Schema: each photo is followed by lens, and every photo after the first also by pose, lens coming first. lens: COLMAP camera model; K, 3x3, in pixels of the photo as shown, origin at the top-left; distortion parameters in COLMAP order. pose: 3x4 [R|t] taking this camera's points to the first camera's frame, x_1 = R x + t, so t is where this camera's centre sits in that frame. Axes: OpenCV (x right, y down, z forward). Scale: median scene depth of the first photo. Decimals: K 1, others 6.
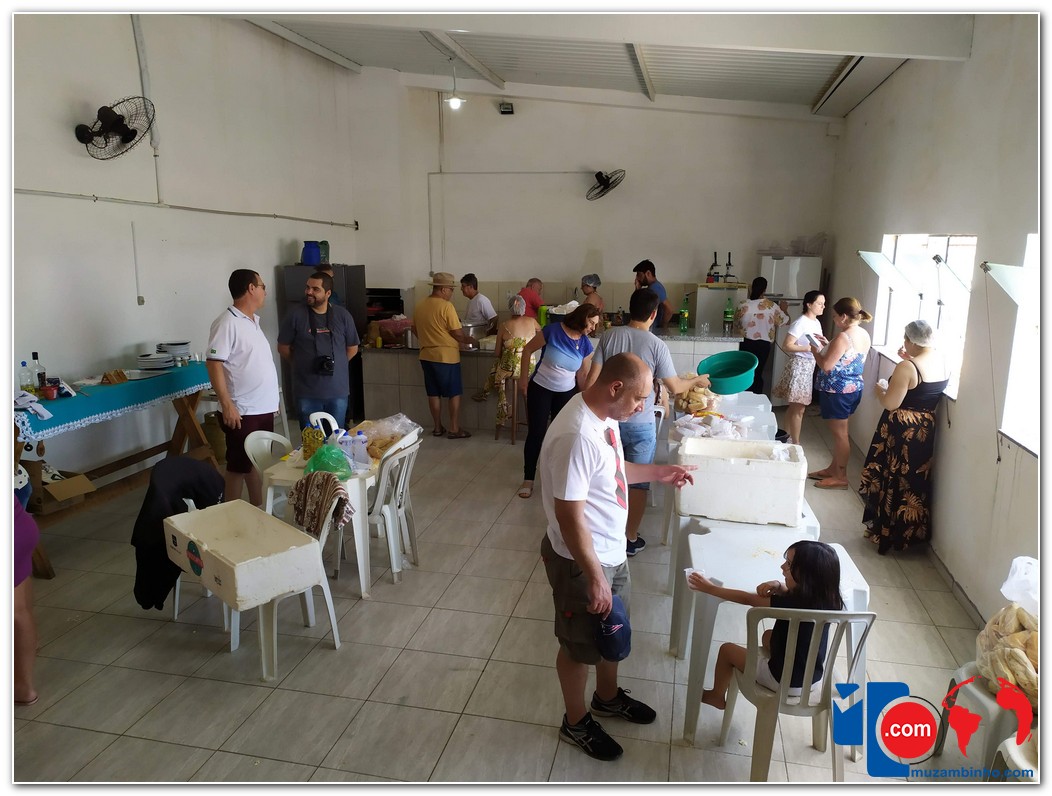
lens RADIAL K [[772.8, 0, 524.1], [0, 772.8, 399.3], [0, 0, 1]] dist [0.043329, -0.042305]
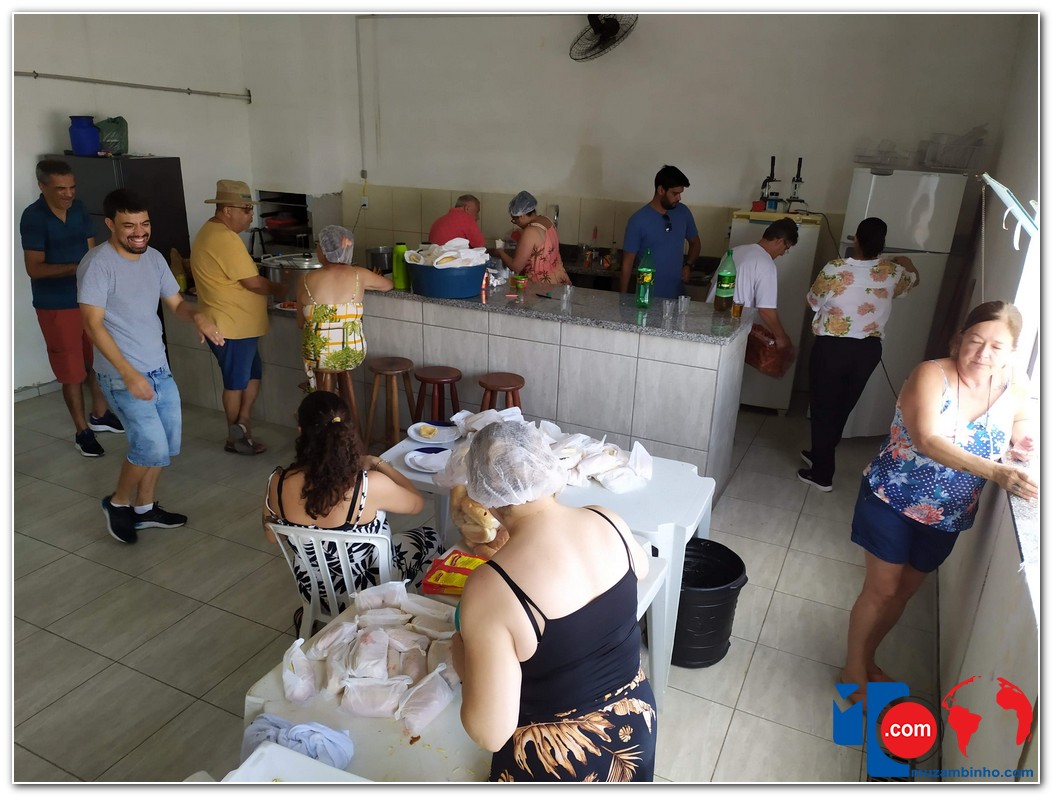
lens RADIAL K [[772.8, 0, 527.6], [0, 772.8, 398.4], [0, 0, 1]] dist [0.043329, -0.042305]
pose [[0.973828, 0.098993, -0.204594, 0.203316], [-0.070548, 0.987358, 0.141939, -0.081751], [0.216059, -0.123790, 0.968501, 0.380433]]
